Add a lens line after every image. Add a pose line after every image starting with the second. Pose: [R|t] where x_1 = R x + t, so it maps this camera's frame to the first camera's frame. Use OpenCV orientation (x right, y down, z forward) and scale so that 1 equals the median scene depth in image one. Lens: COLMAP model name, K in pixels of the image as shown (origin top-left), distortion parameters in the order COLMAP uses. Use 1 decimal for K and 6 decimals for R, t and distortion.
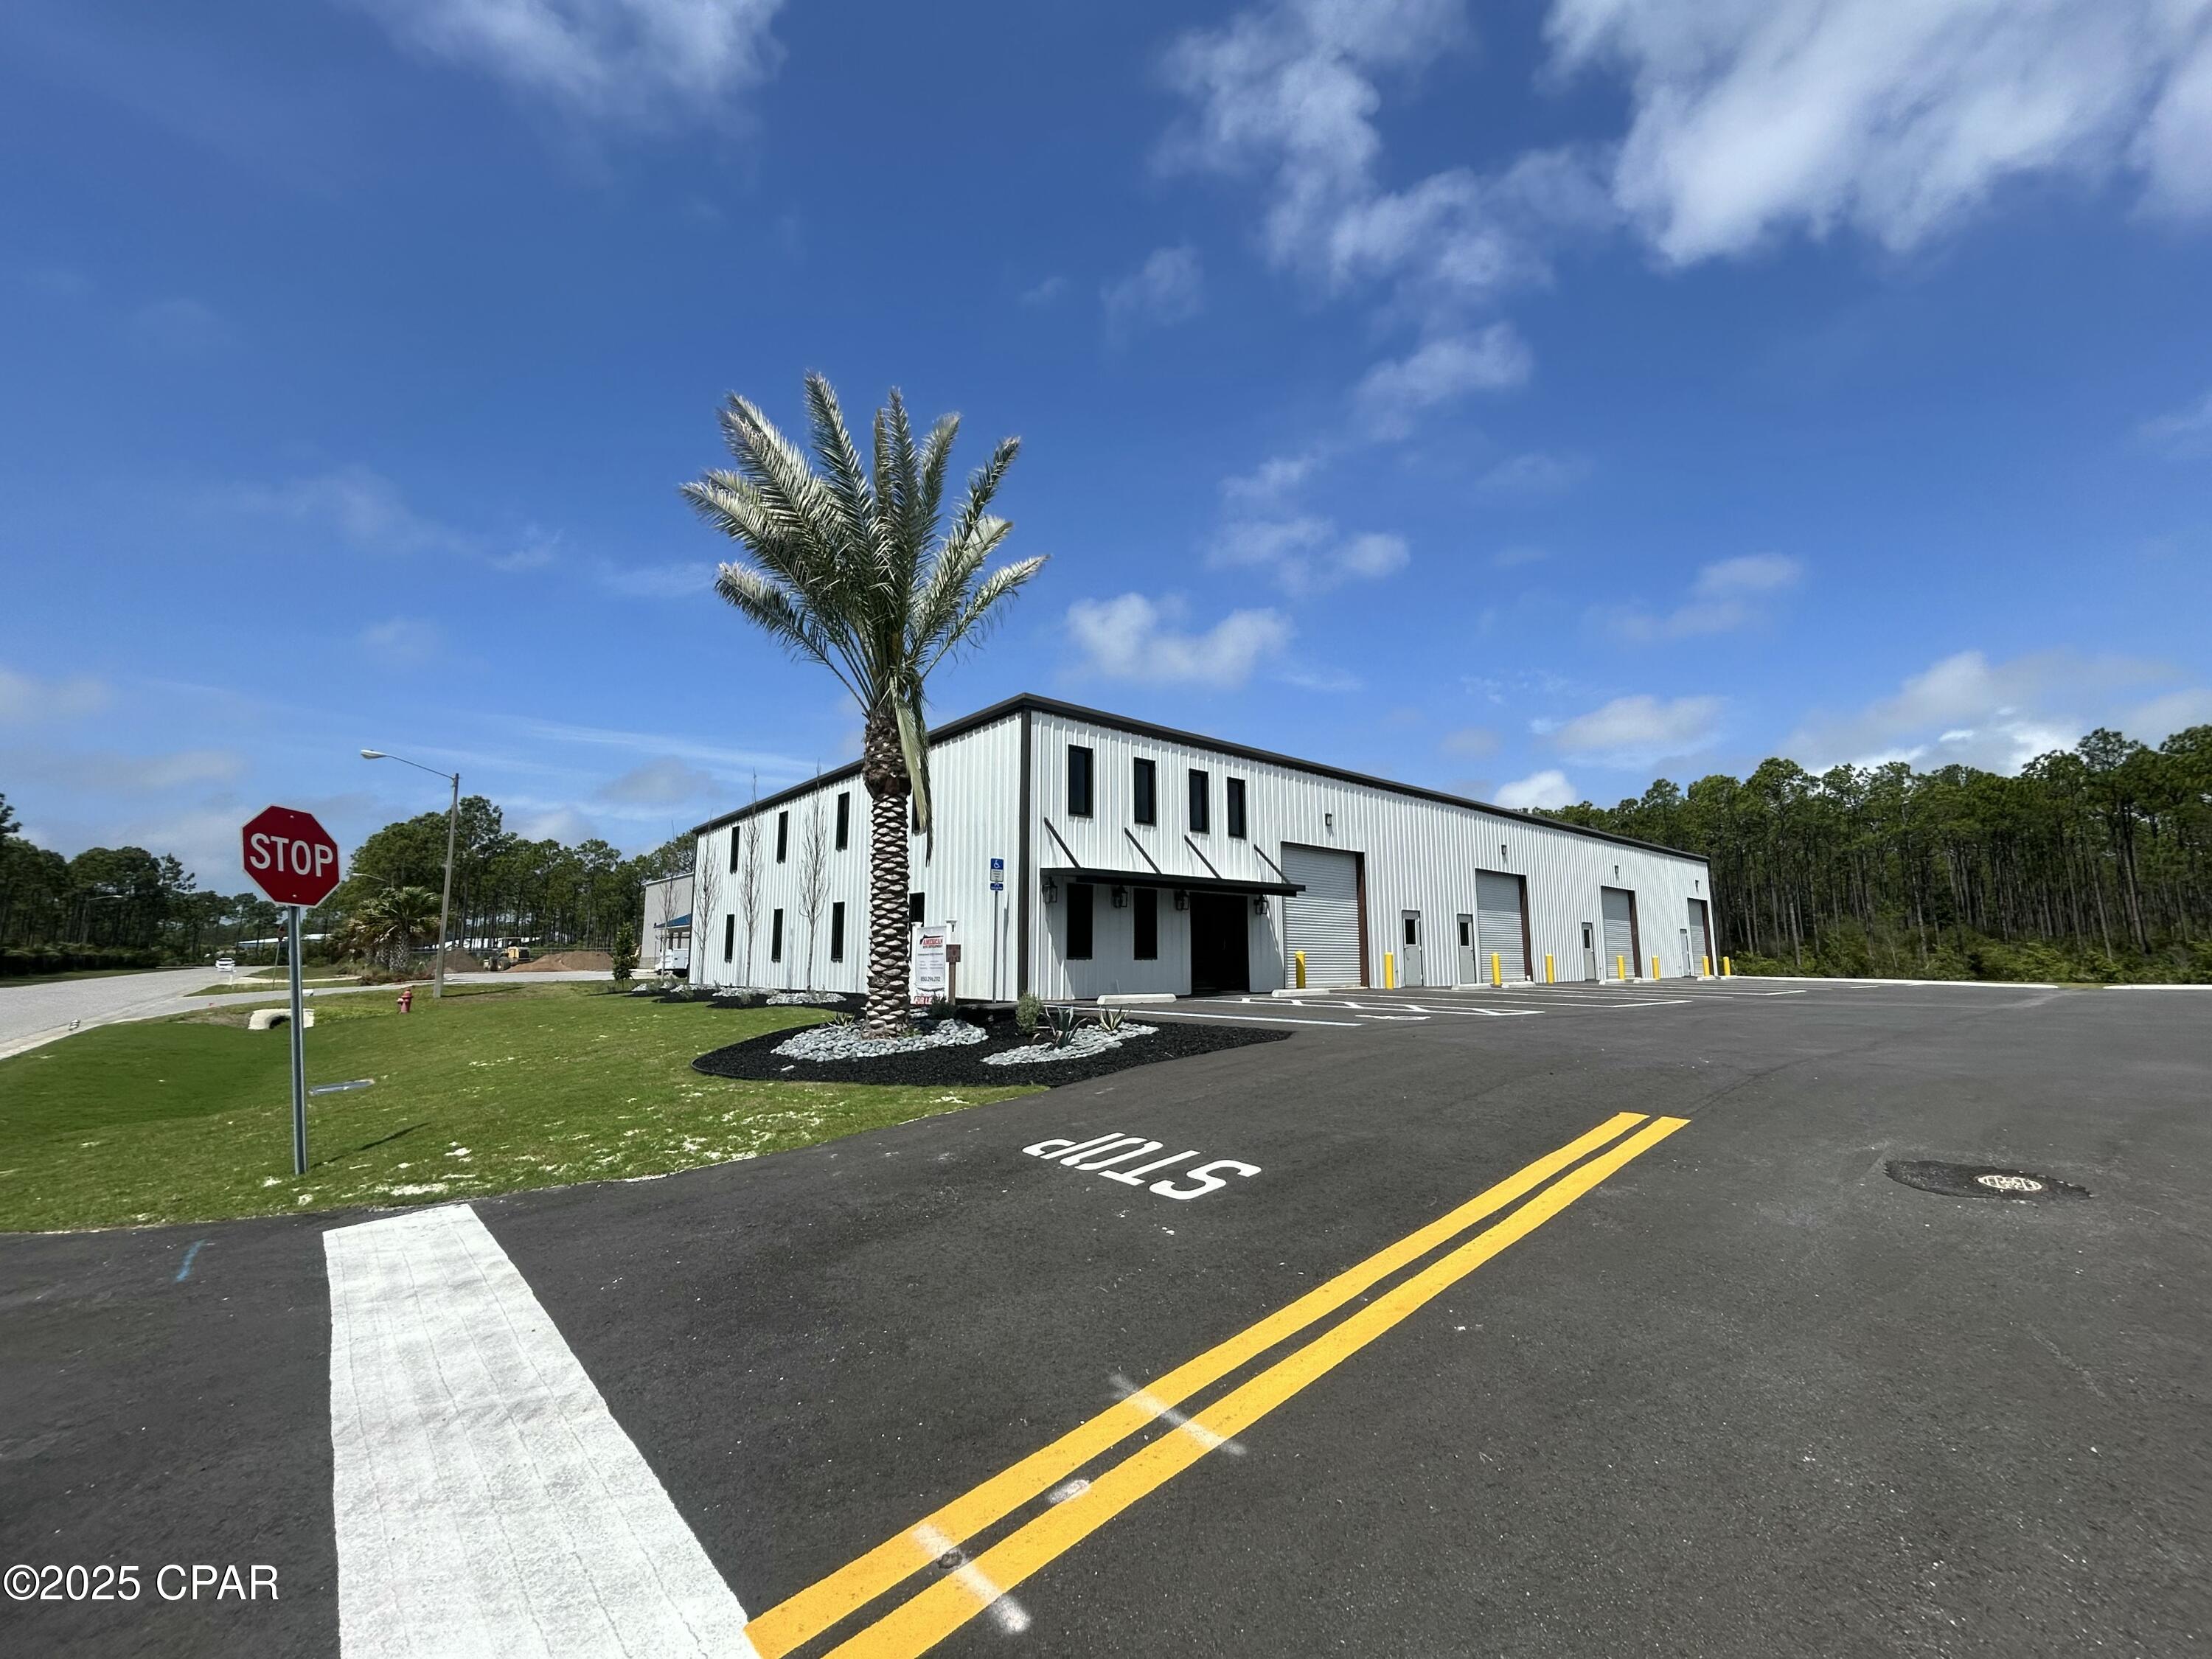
lens RADIAL K [[890.9, 0, 1109.1], [0, 890.9, 816.6], [0, 0, 1]] dist [0.000598, -0.000753]
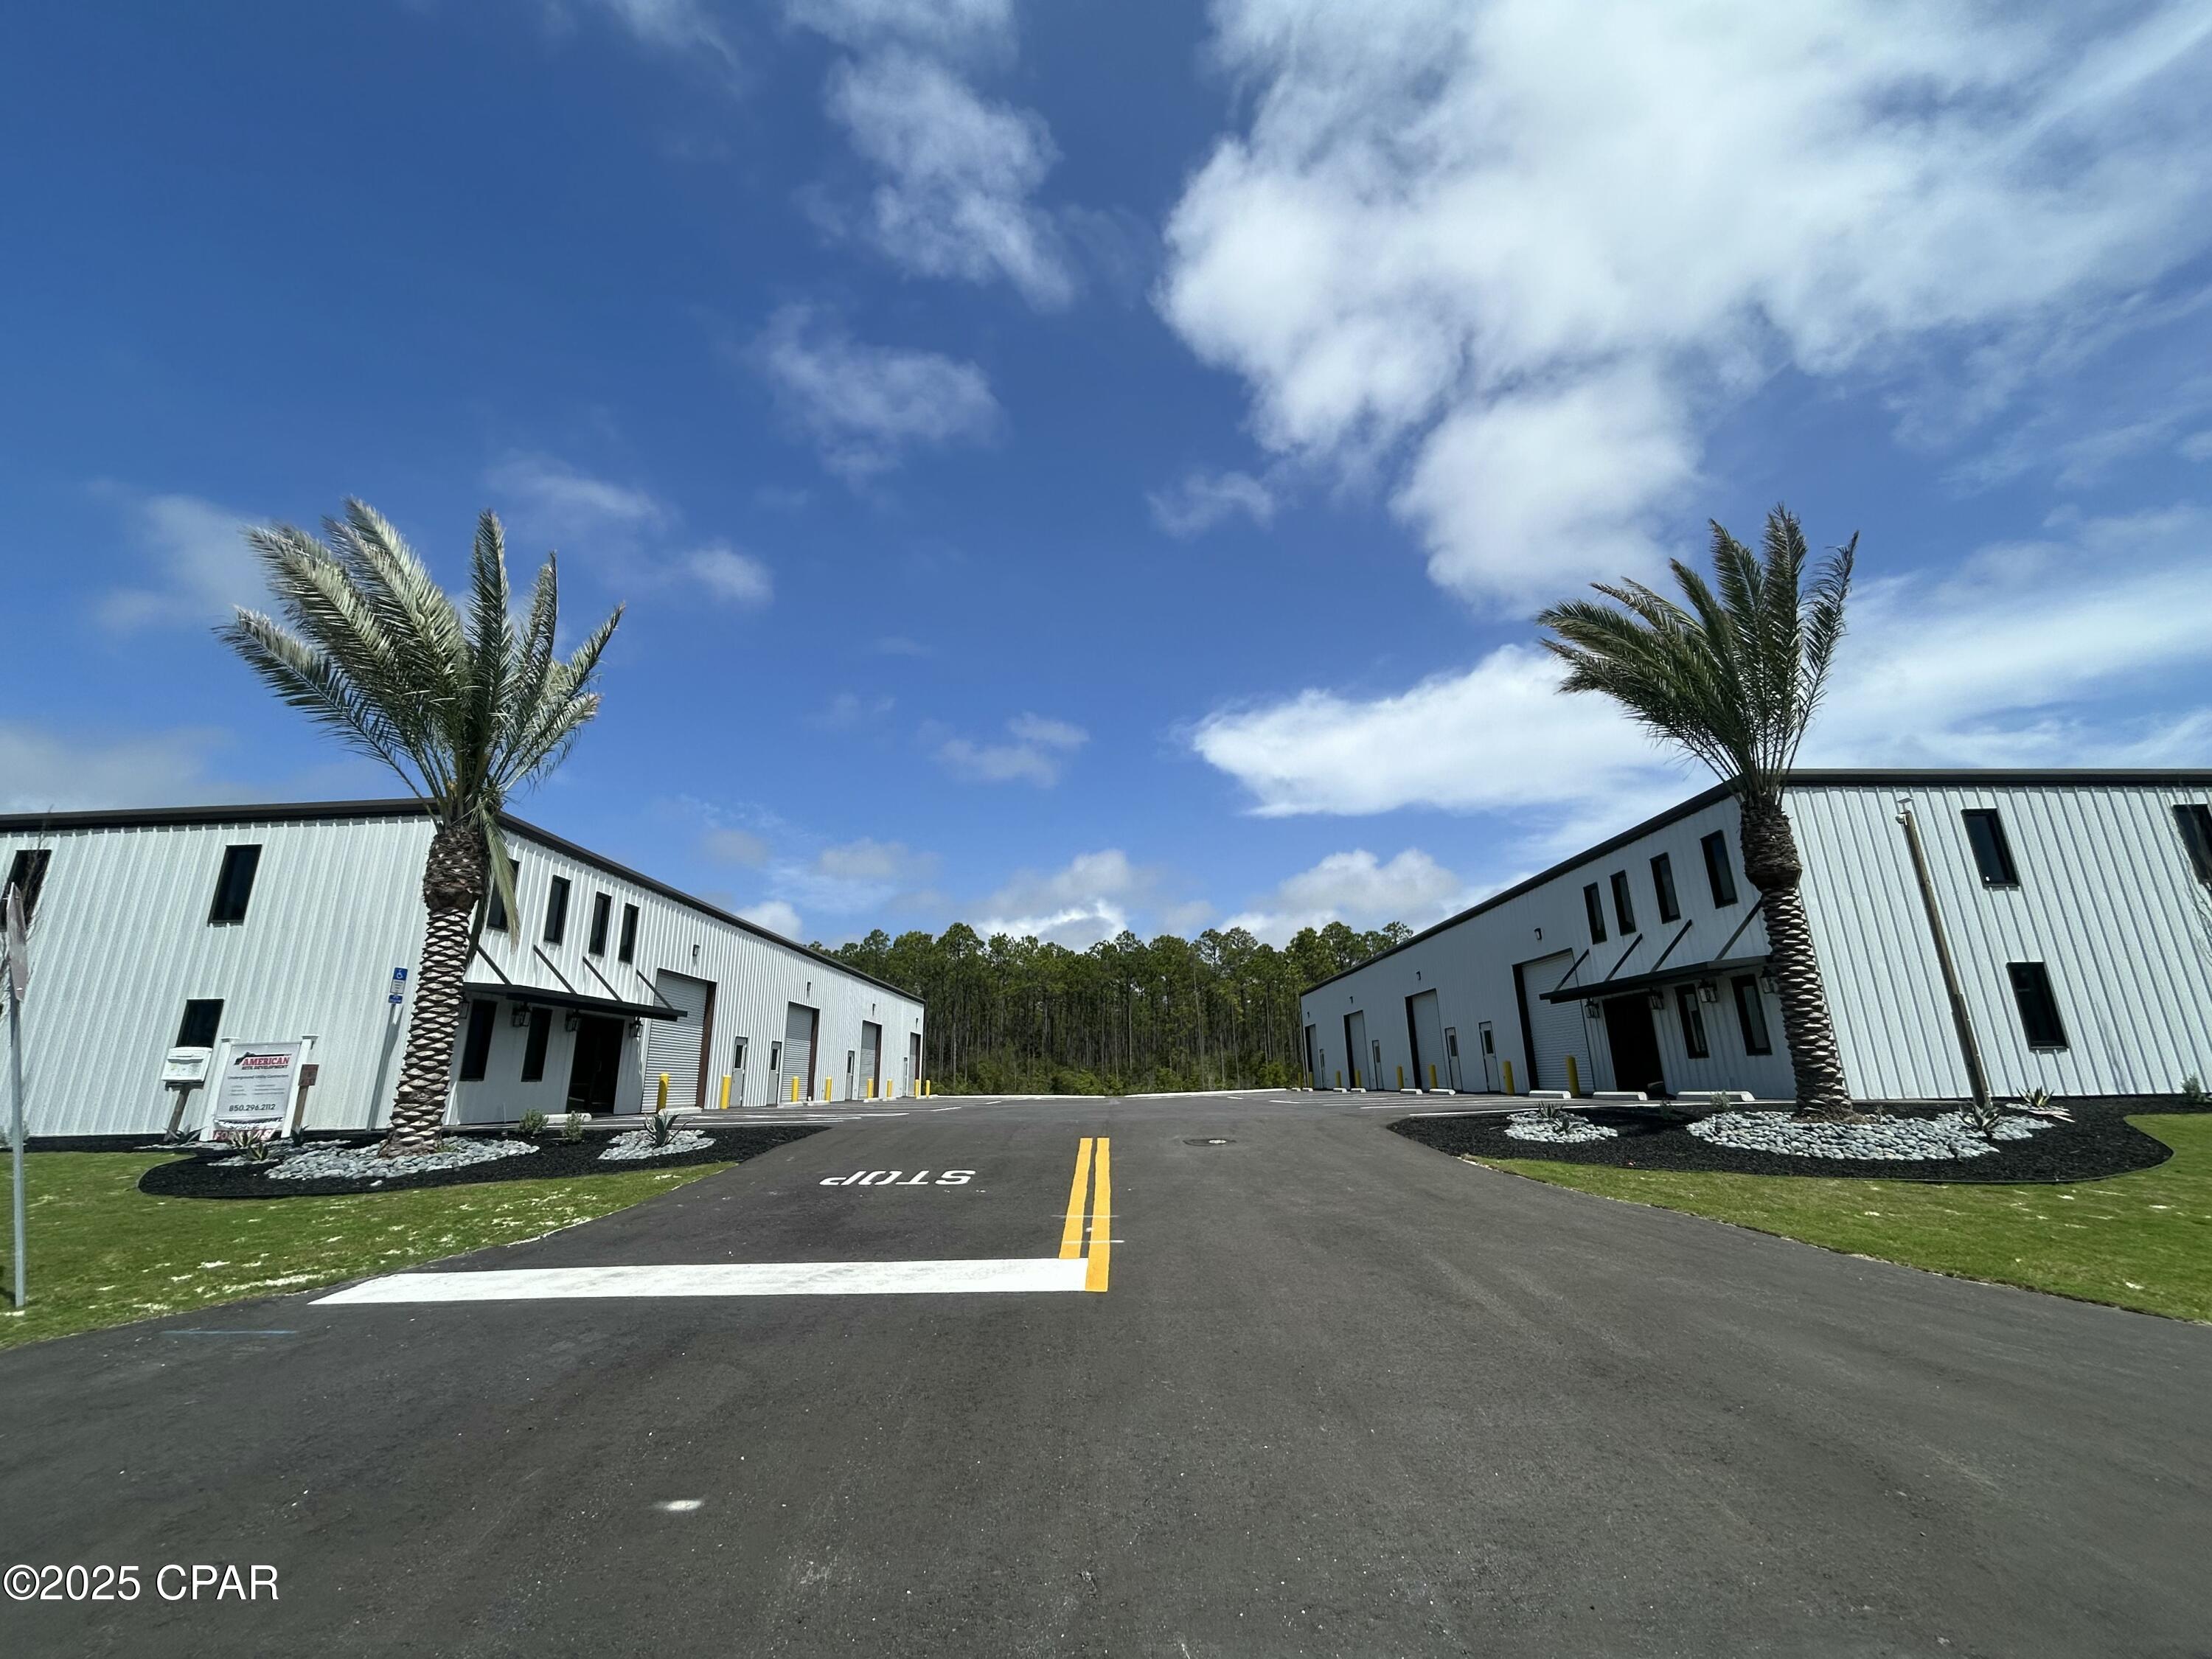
lens RADIAL K [[890.9, 0, 1099.0], [0, 890.9, 833.8], [0, 0, 1]] dist [0.000598, -0.000753]
pose [[0.672194, 0.188344, 0.716018, -0.260473], [-0.100027, 0.981337, -0.164229, -0.007610], [-0.733587, 0.038773, 0.678489, -0.121250]]
